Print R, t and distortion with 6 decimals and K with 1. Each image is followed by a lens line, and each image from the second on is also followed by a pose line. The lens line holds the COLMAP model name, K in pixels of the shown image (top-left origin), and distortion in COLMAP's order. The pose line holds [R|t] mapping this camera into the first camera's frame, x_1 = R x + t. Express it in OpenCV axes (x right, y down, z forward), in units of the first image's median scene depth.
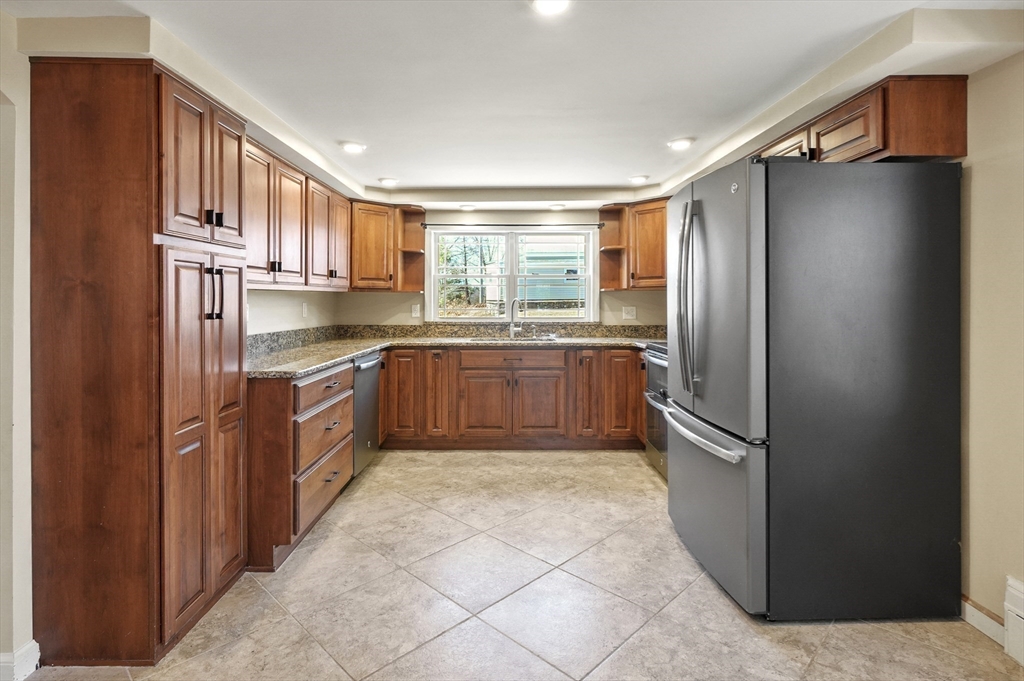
lens RADIAL K [[513.9, 0, 513.3], [0, 513.9, 301.0], [0, 0, 1]] dist [-0.000920, -0.000711]
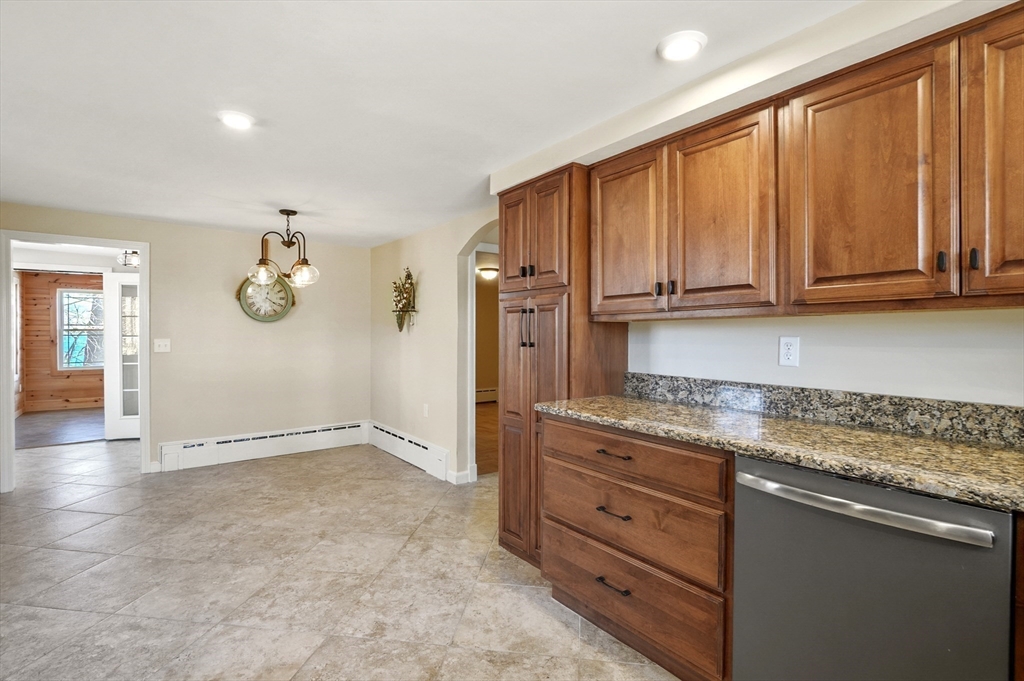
lens RADIAL K [[504.3, 0, 501.3], [0, 504.3, 341.4], [0, 0, 1]] dist [0.001891, 0.000165]
pose [[-0.818065, 0.008618, -0.575061, 0.113021], [-0.001566, 0.999851, 0.017213, -0.000460], [0.575123, 0.014982, -0.817930, 1.030378]]
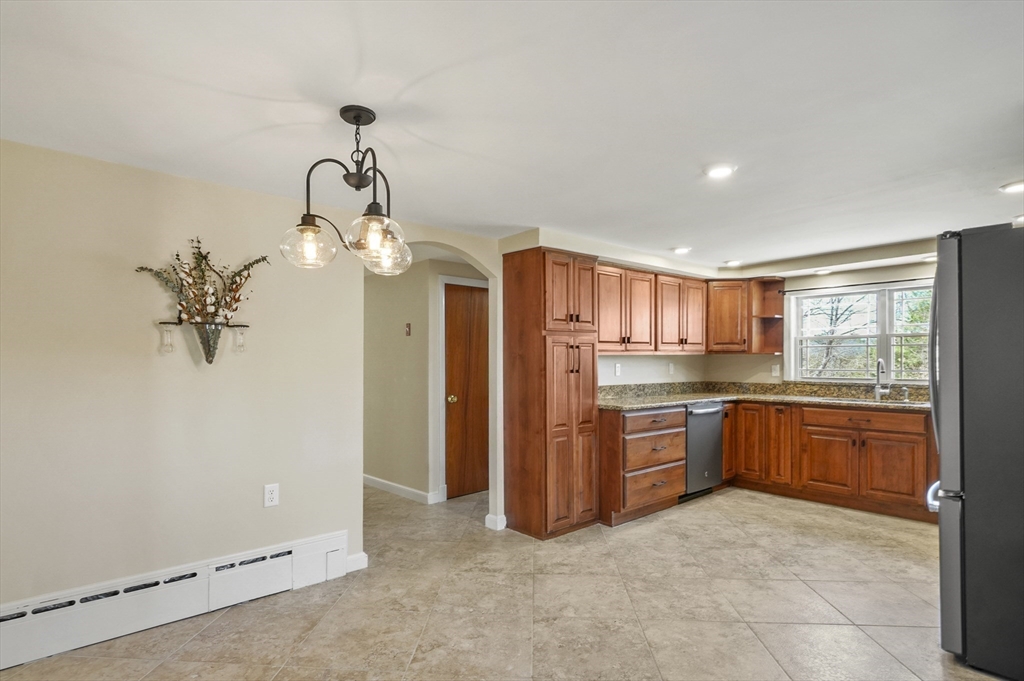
lens RADIAL K [[530.9, 0, 504.9], [0, 530.9, 360.0], [0, 0, 1]] dist [0.001188, -0.000302]
pose [[0.655493, -0.002199, -0.755198, 0.347900], [0.002224, 0.999997, -0.000981, -0.004646], [0.755198, -0.001037, 0.655496, -0.218872]]
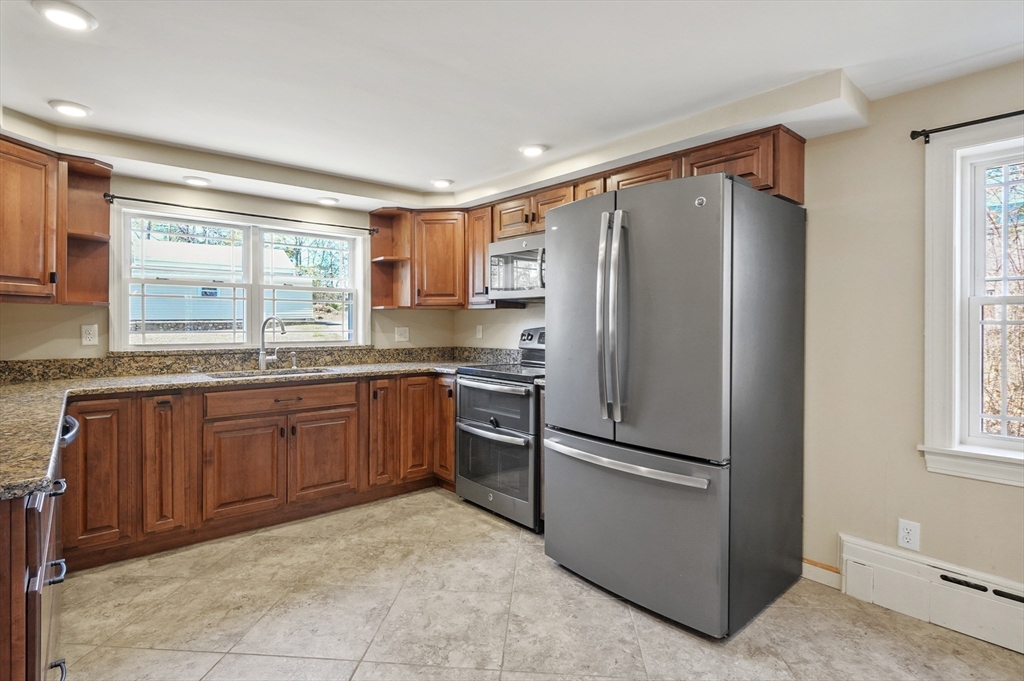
lens RADIAL K [[509.5, 0, 513.3], [0, 509.5, 328.7], [0, 0, 1]] dist [0.000233, 0.000032]
pose [[0.770513, -0.004126, 0.637411, -0.227015], [-0.003786, 0.999932, 0.011050, 0.003599], [-0.637413, -0.010927, 0.770445, 0.249803]]
